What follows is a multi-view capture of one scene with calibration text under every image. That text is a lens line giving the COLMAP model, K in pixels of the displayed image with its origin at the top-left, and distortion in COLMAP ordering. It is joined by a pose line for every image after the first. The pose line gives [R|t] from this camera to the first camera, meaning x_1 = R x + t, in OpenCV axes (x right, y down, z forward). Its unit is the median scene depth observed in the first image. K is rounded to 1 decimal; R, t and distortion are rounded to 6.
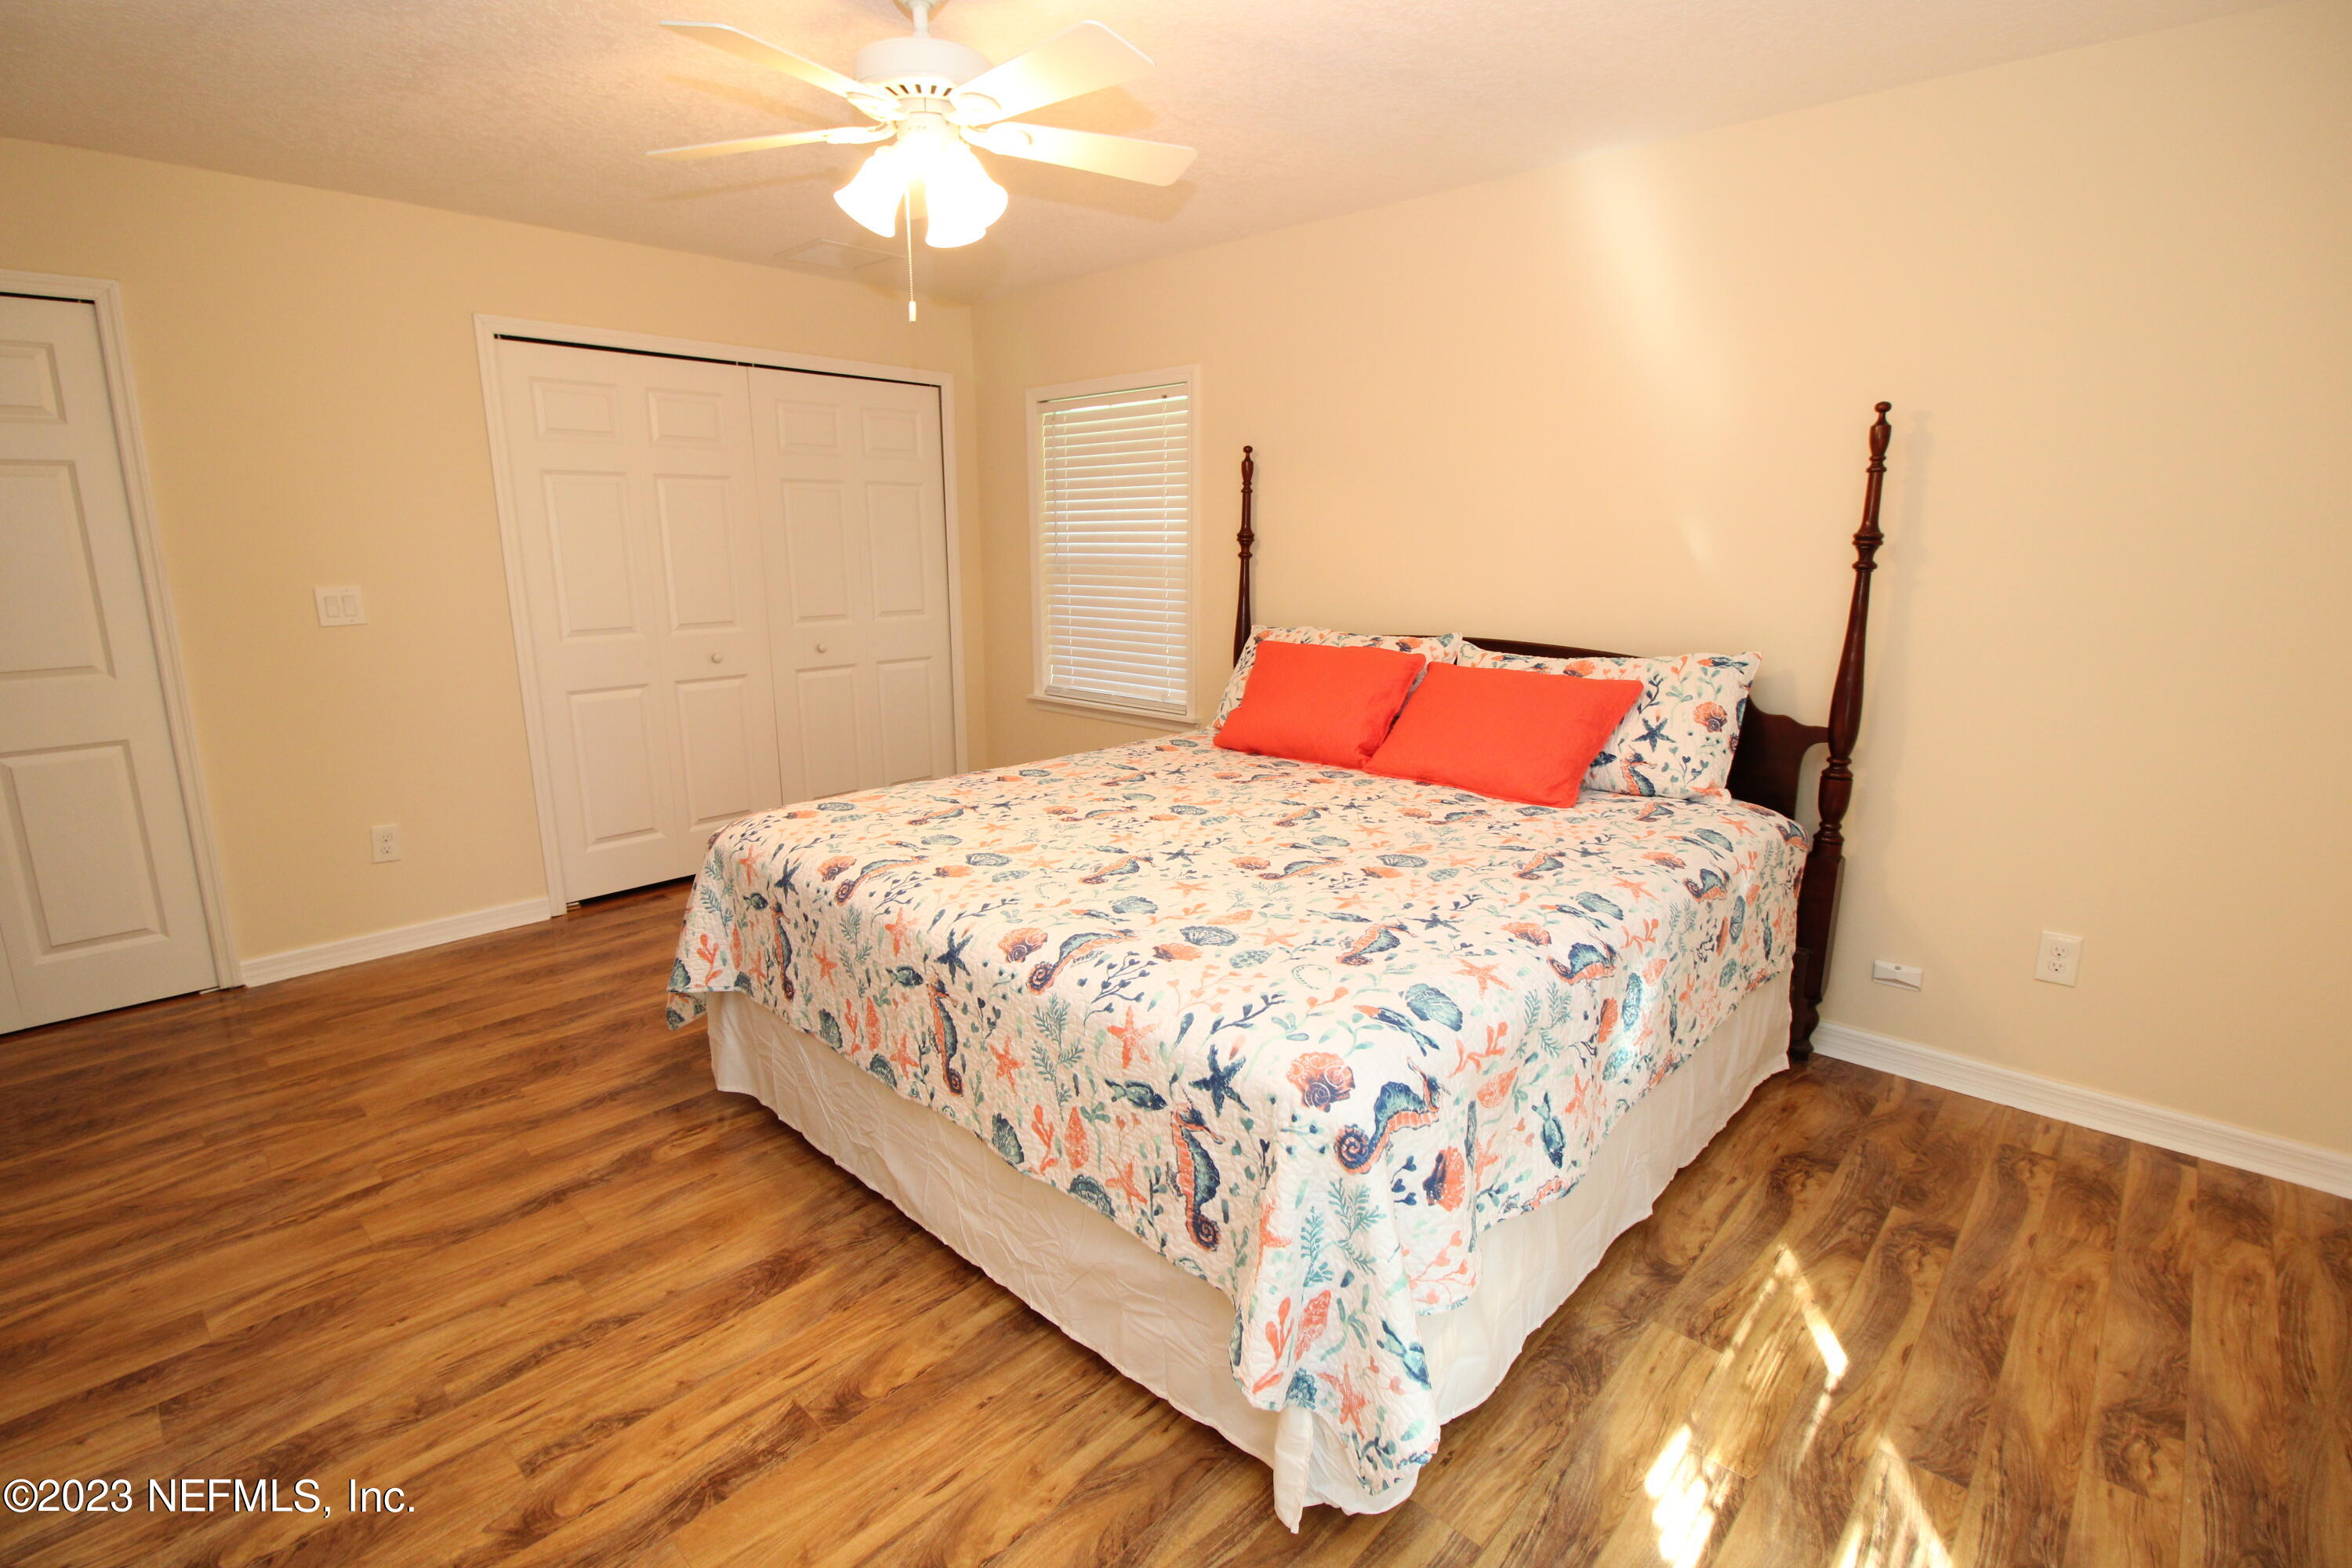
lens RADIAL K [[1089.4, 0, 1170.0], [0, 1089.4, 774.4], [0, 0, 1]] dist [-0.000202, -0.013114]
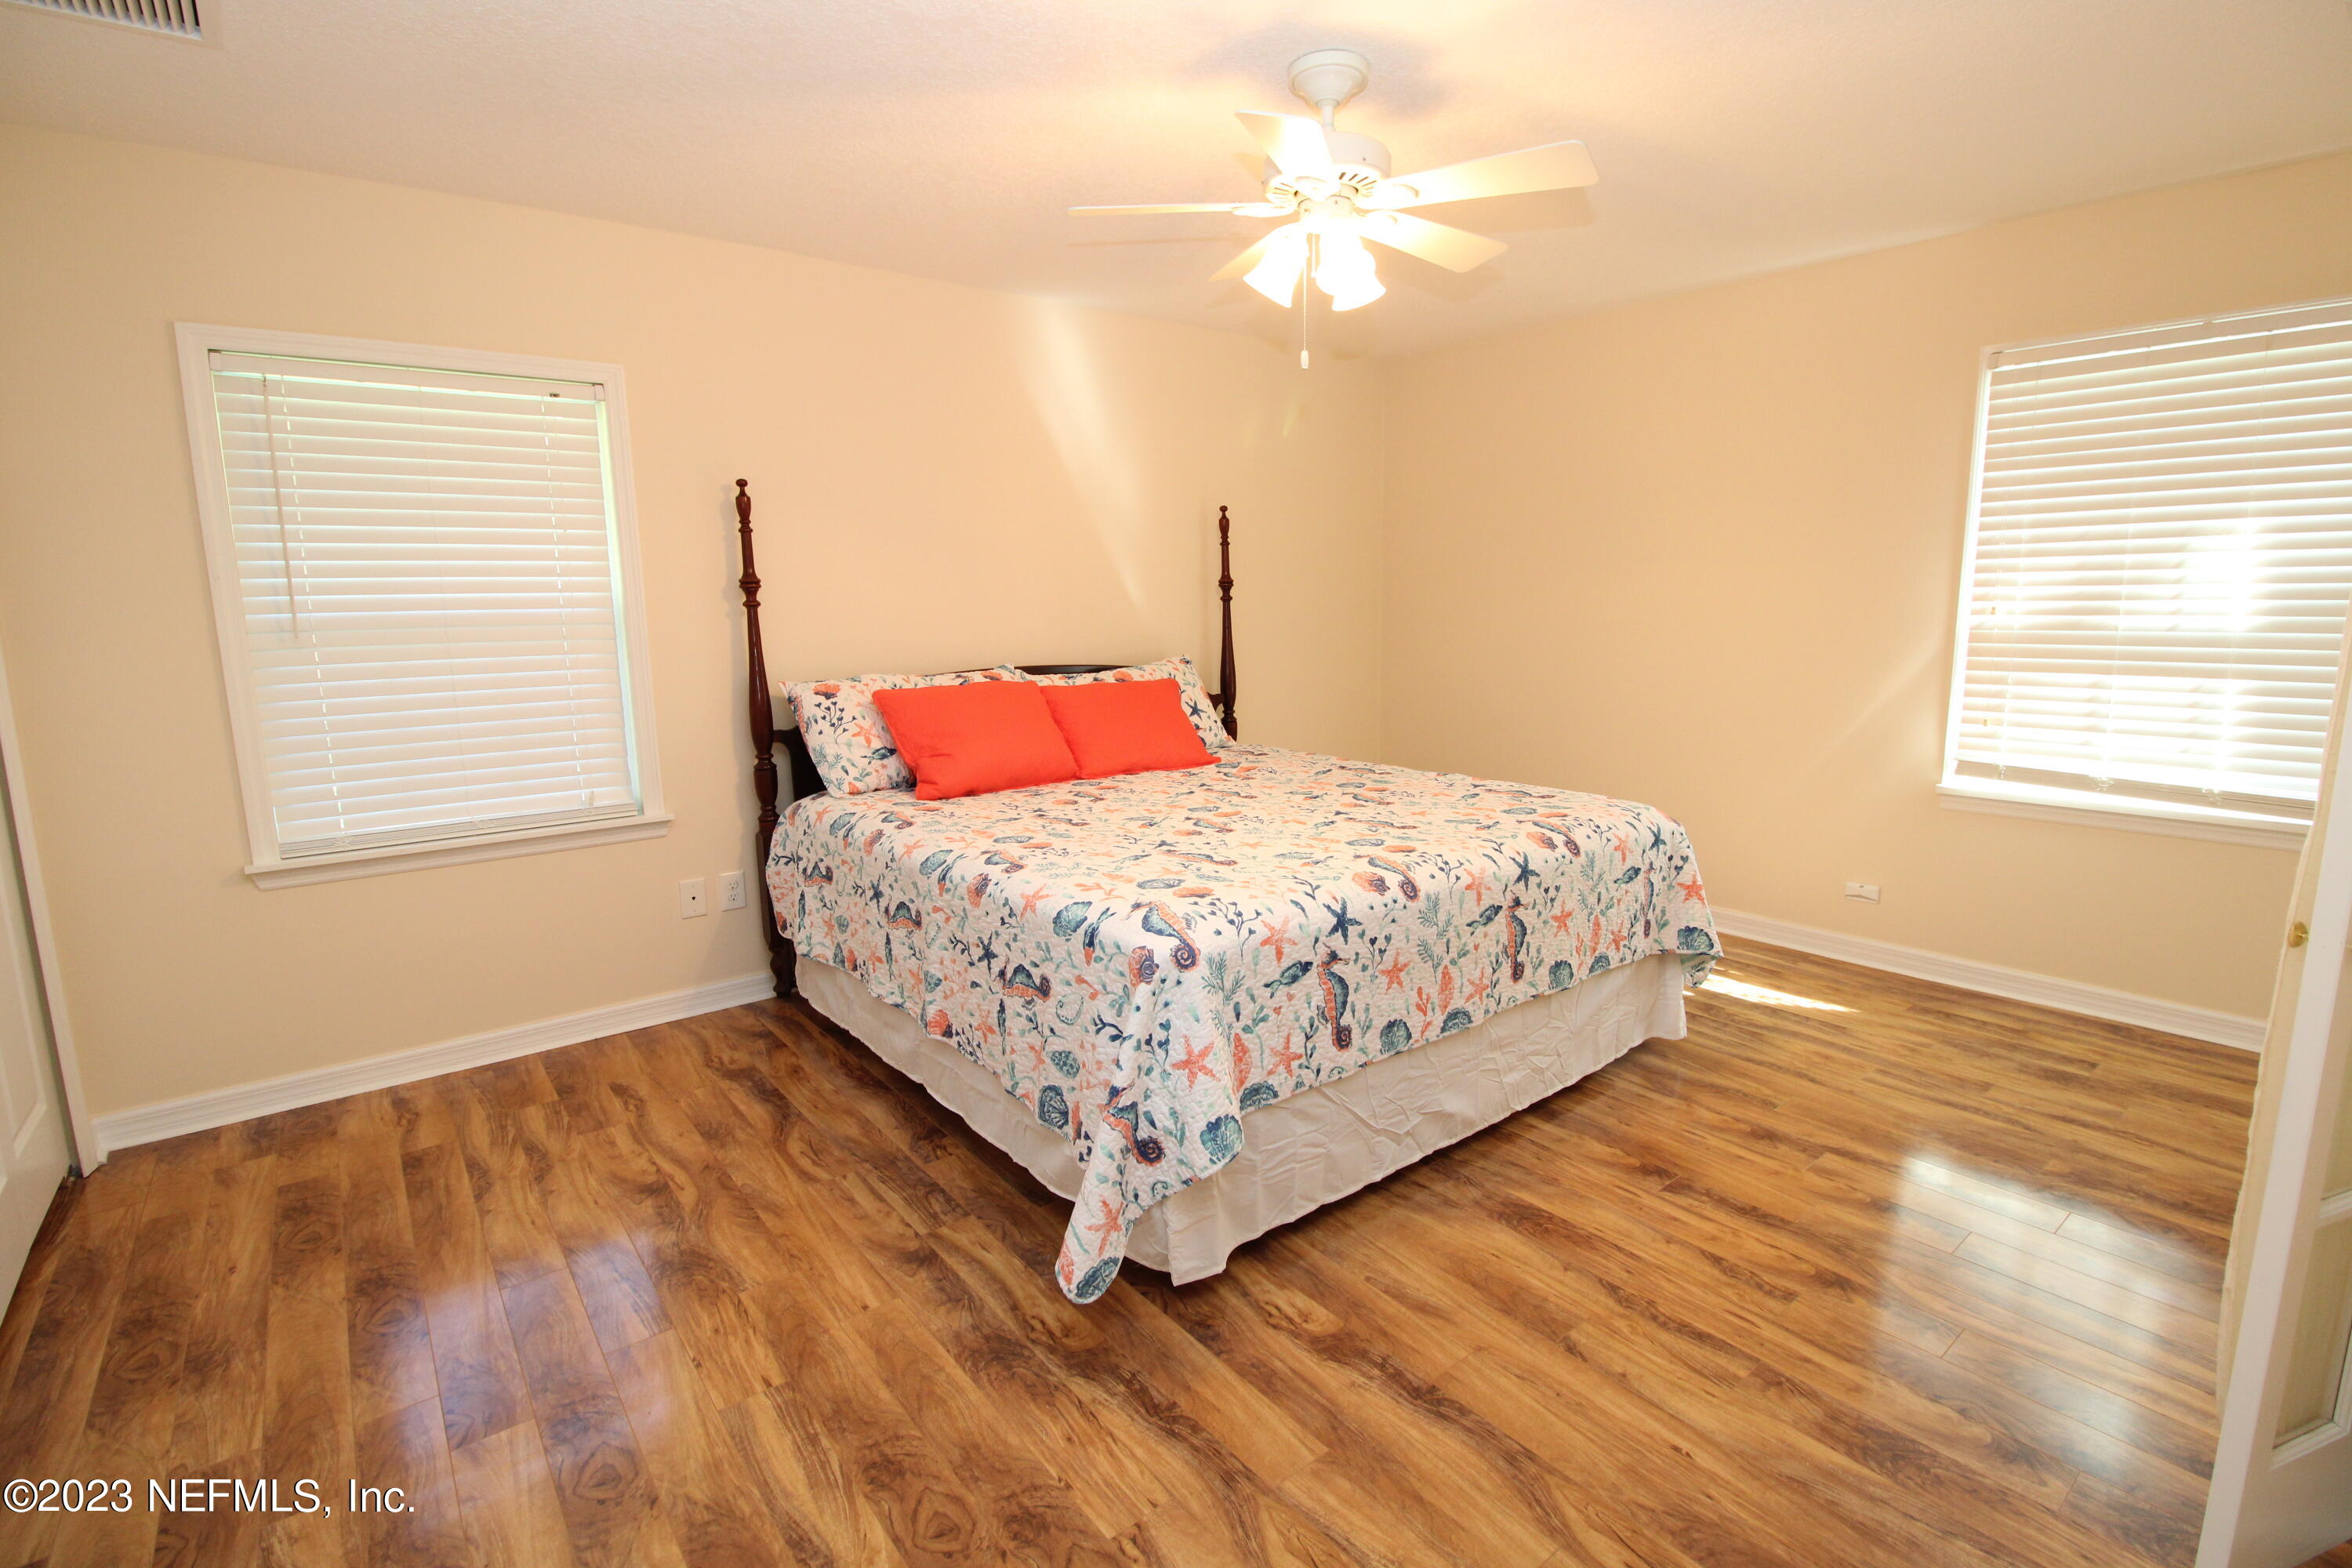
lens RADIAL K [[1089.4, 0, 1178.2], [0, 1089.4, 767.2], [0, 0, 1]] dist [-0.000202, -0.013114]
pose [[0.144355, -0.155139, 0.977289, -1.176930], [0.223525, 0.967218, 0.120523, -0.164613], [-0.963949, 0.201050, 0.174300, 0.865625]]
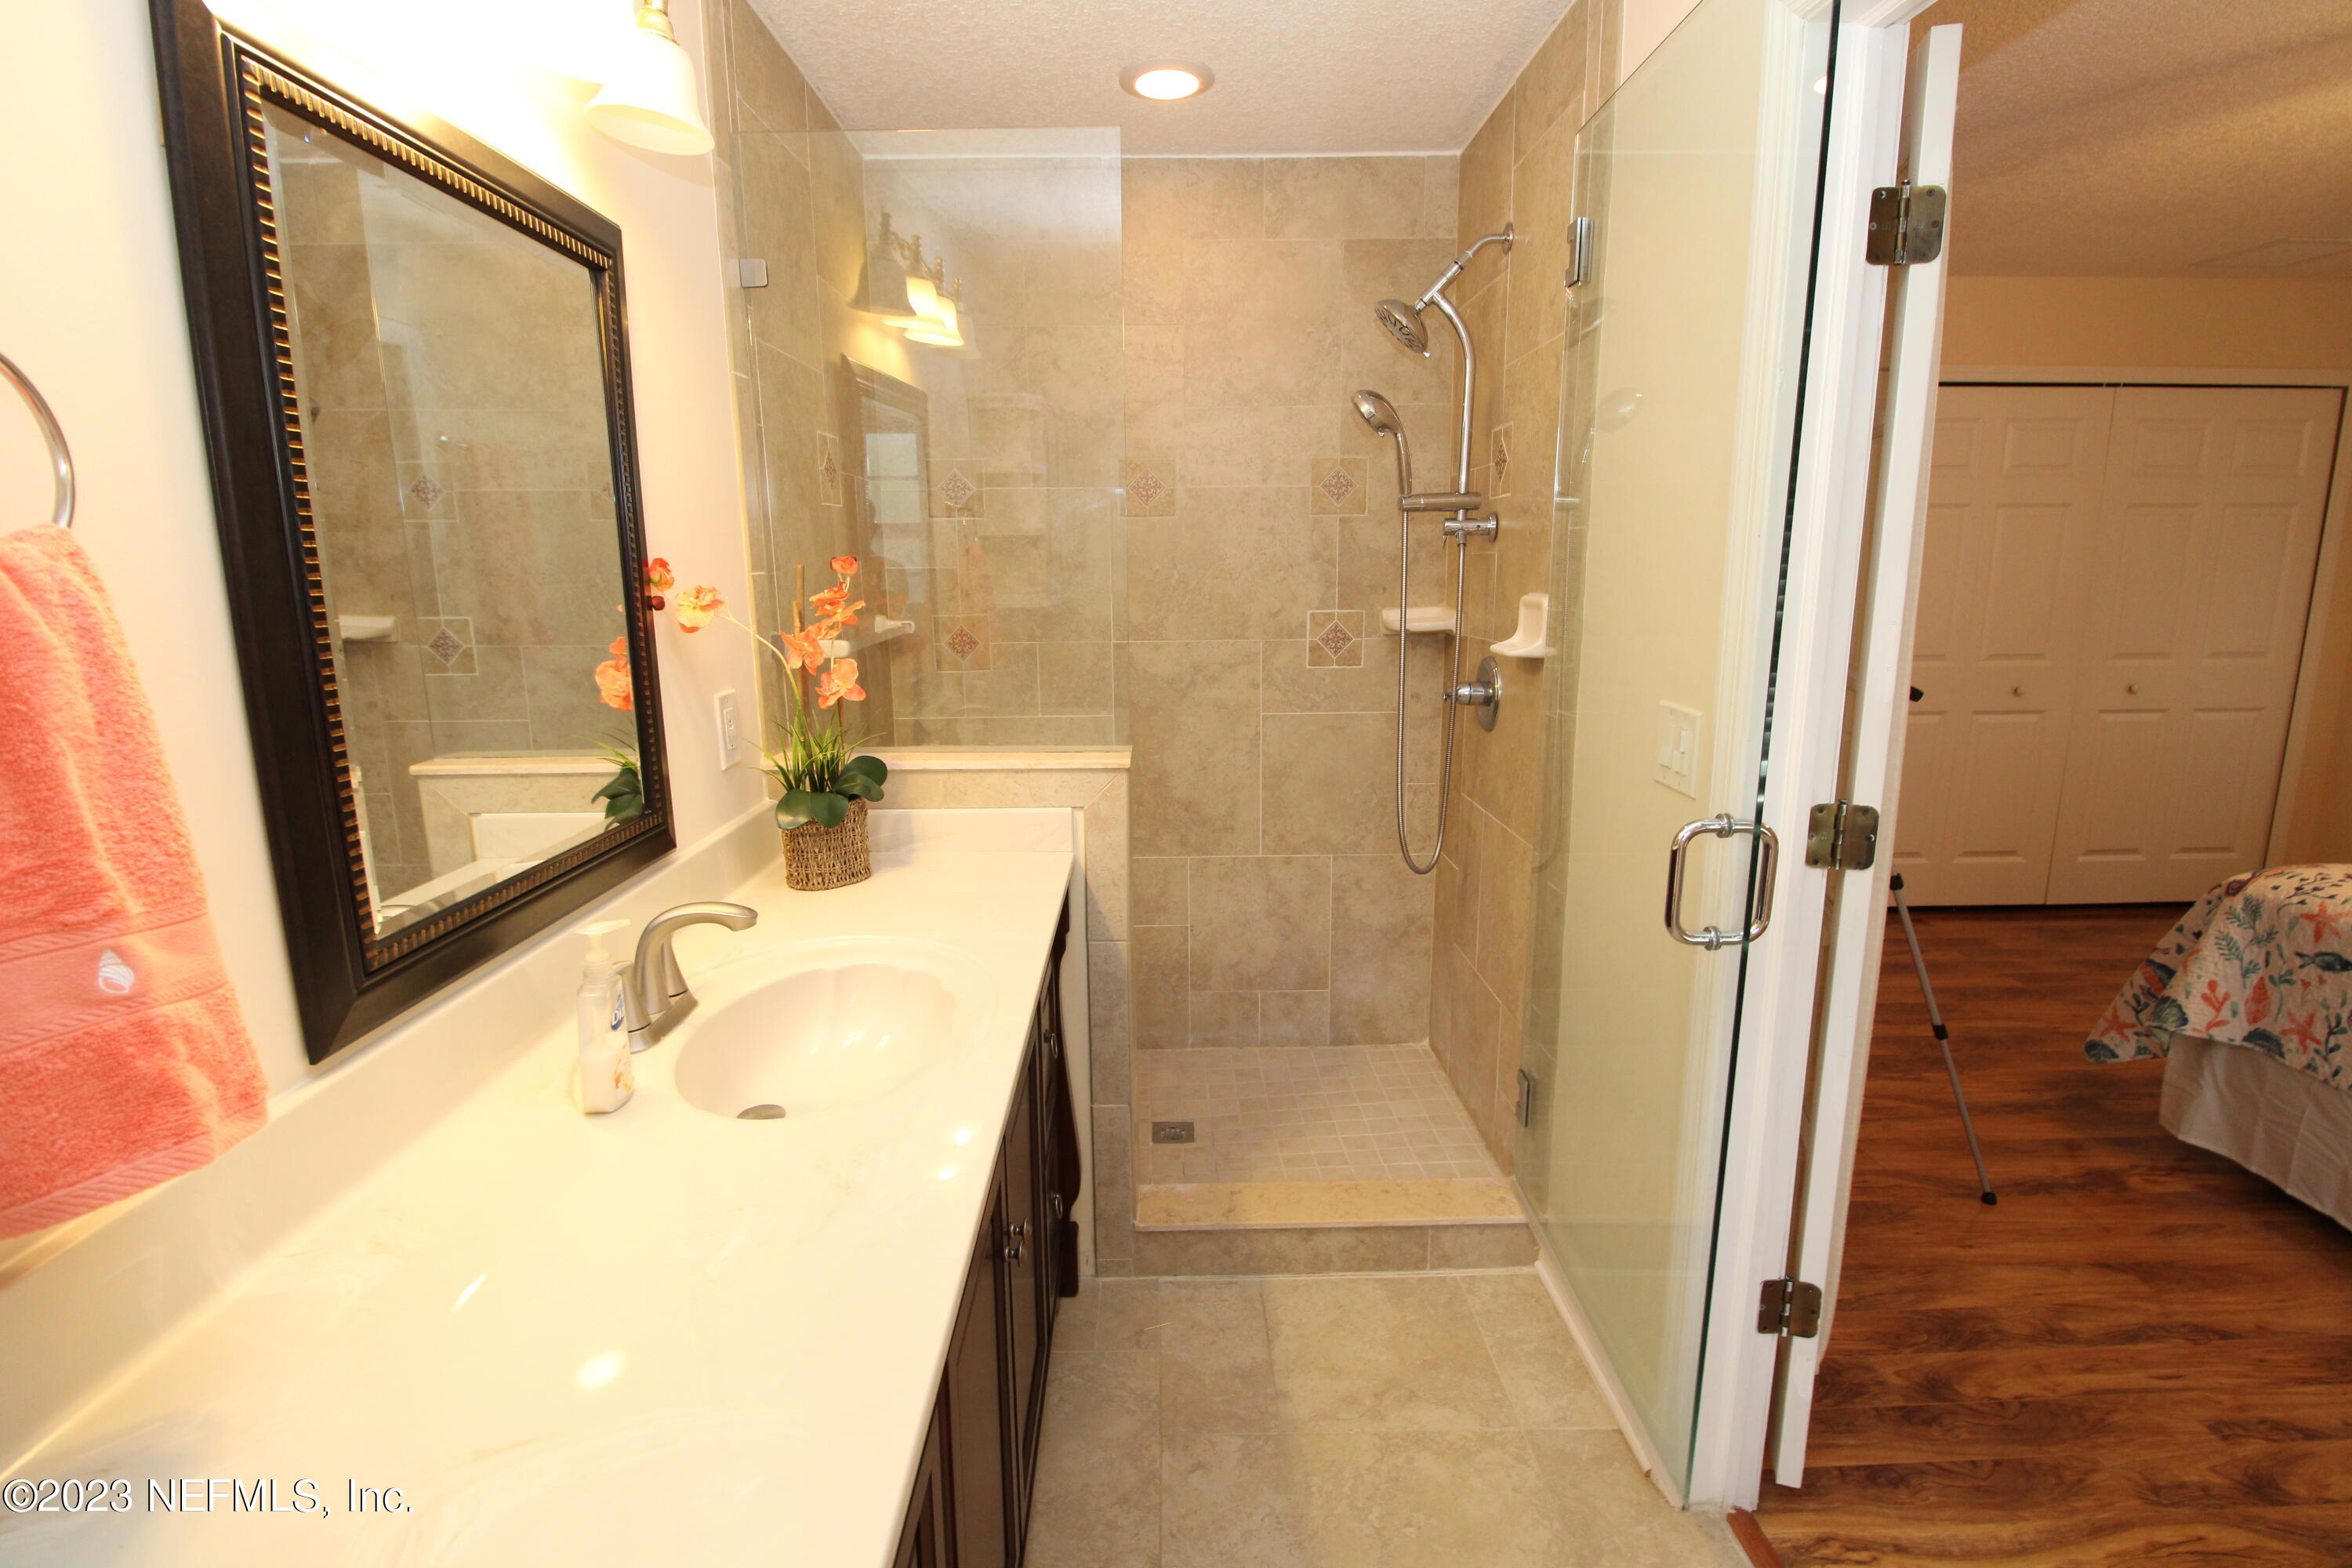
lens RADIAL K [[1089.4, 0, 1178.8], [0, 1089.4, 777.5], [0, 0, 1]] dist [-0.000202, -0.013114]
pose [[0.695238, 0.133753, -0.706225, -0.421706], [-0.144311, 0.988502, 0.045148, 0.058322], [0.704144, 0.070527, 0.706546, -0.353471]]
